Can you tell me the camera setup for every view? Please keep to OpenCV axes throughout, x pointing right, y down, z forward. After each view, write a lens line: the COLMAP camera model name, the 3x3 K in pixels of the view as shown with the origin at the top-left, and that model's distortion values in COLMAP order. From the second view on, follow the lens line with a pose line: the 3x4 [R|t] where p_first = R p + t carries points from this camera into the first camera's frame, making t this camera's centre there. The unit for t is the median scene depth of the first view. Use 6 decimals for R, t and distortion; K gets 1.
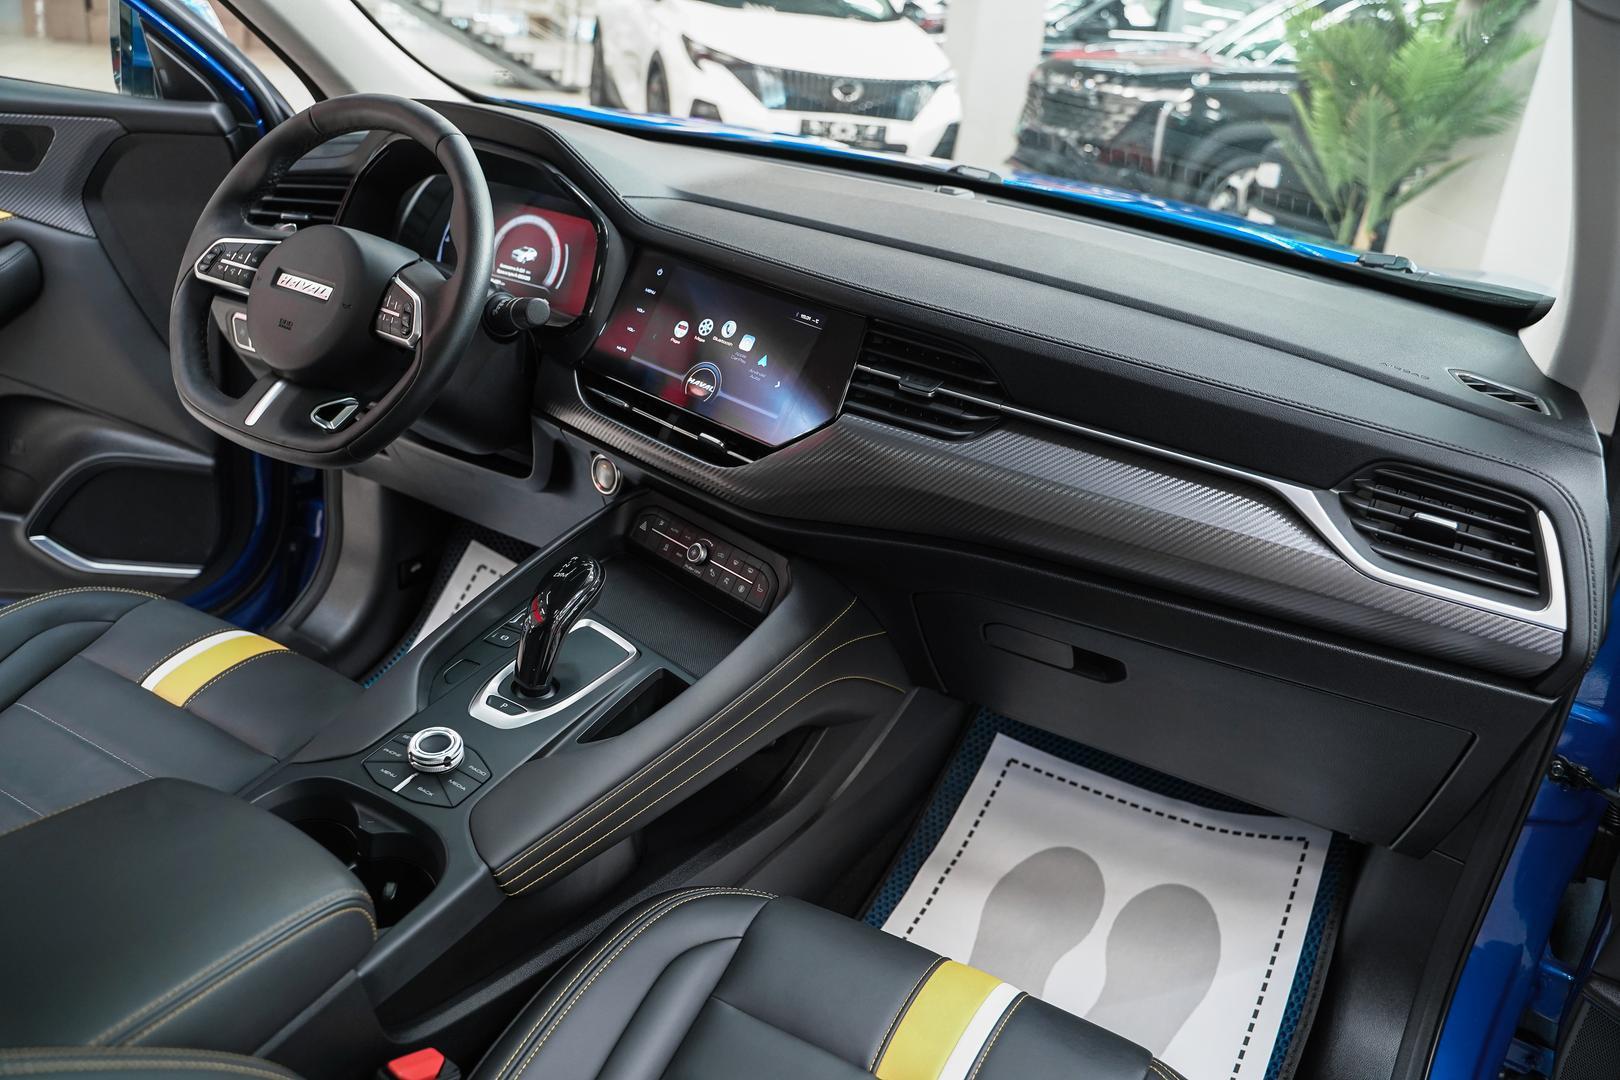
lens RADIAL K [[1339.5, 0, 803.3], [0, 1339.5, 540.8], [0, 0, 1]] dist [-0.100734, 0.066741]
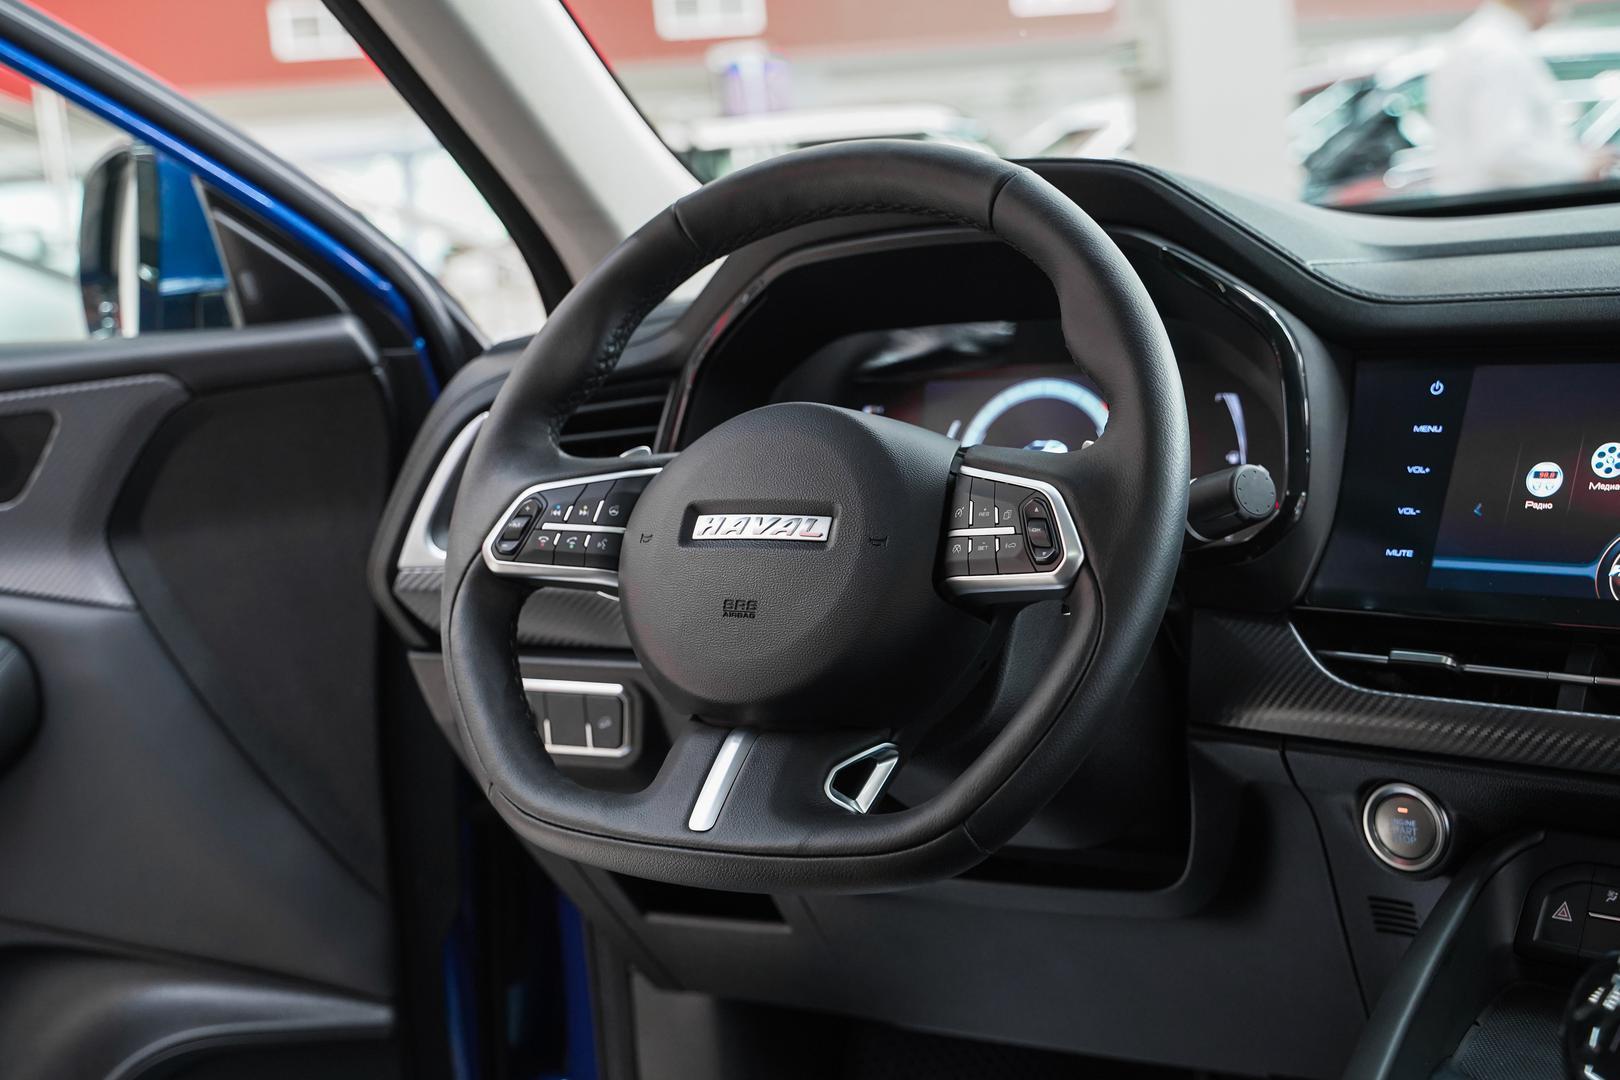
lens RADIAL K [[2197.4, 0, 763.5], [0, 2197.4, 506.1], [0, 0, 1]] dist [0.074212, 0.000000]
pose [[0.981443, -0.188977, -0.032501, -0.324529], [0.172289, 0.943471, -0.283160, 0.025012], [0.084174, 0.272306, 0.958522, 0.211798]]
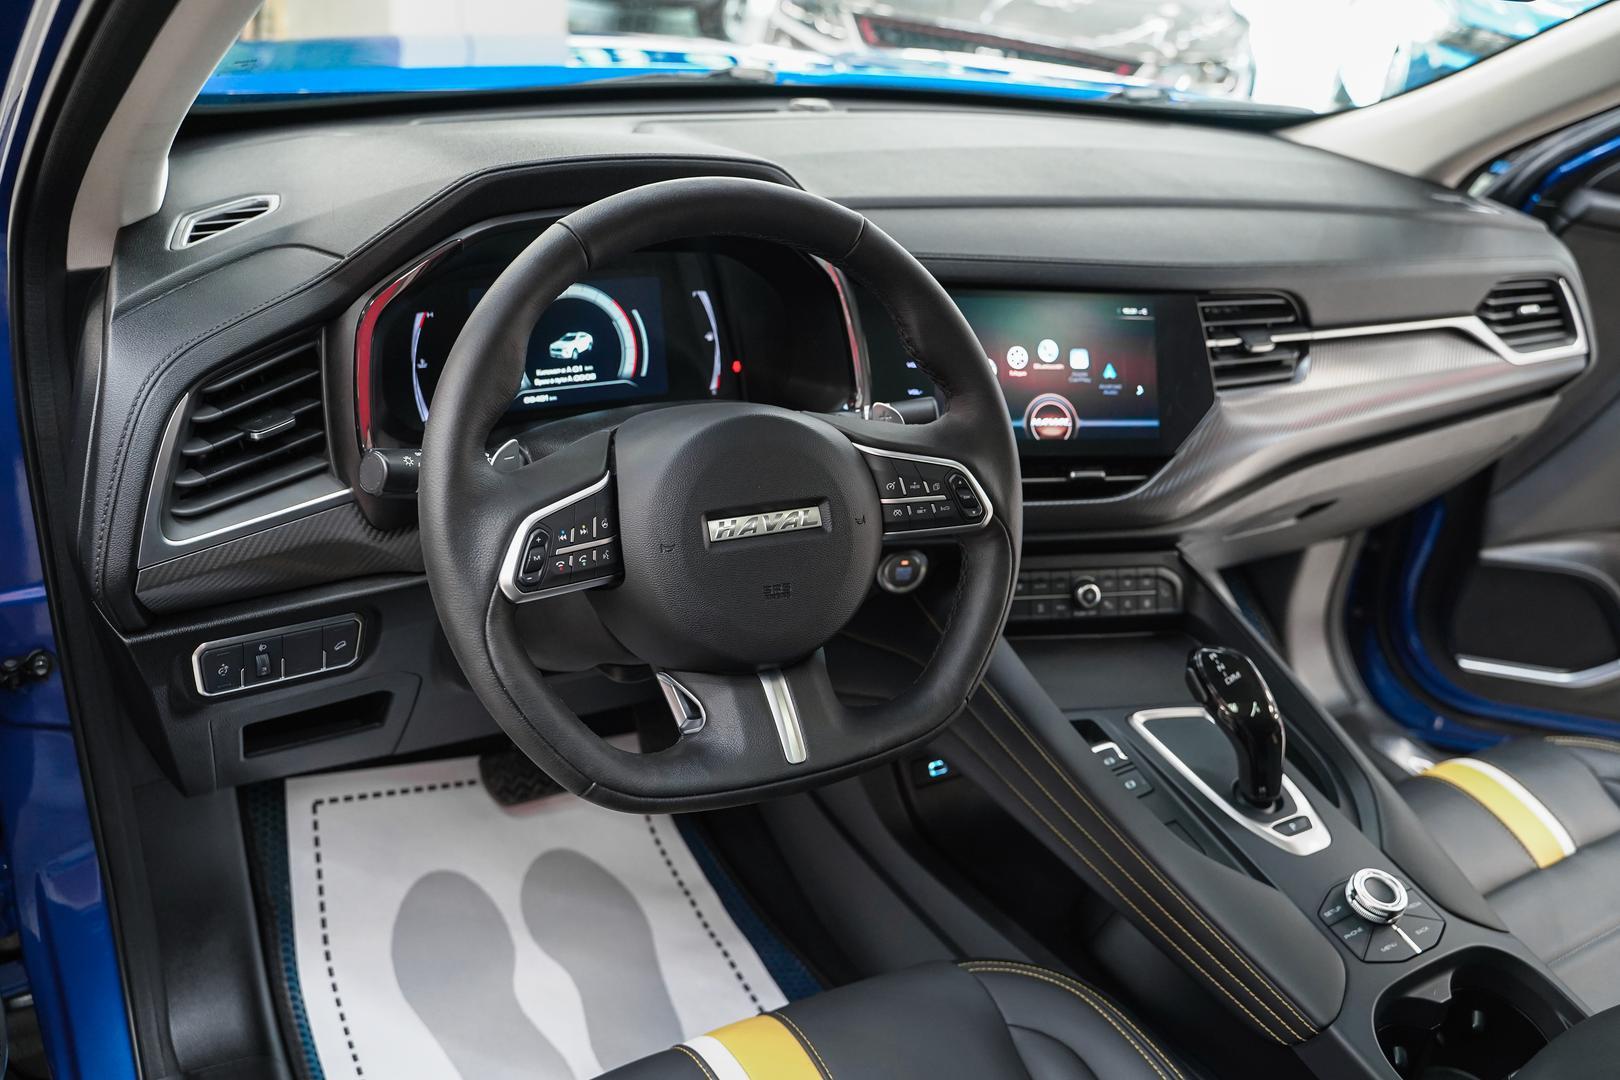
lens RADIAL K [[1339.5, 0, 803.0], [0, 1339.5, 523.6], [0, 0, 1]] dist [-0.100734, 0.066741]
pose [[0.517247, -0.443411, 0.732012, -0.761879], [0.290067, 0.895522, 0.337492, -0.367544], [-0.805181, 0.037766, 0.591825, 0.576484]]
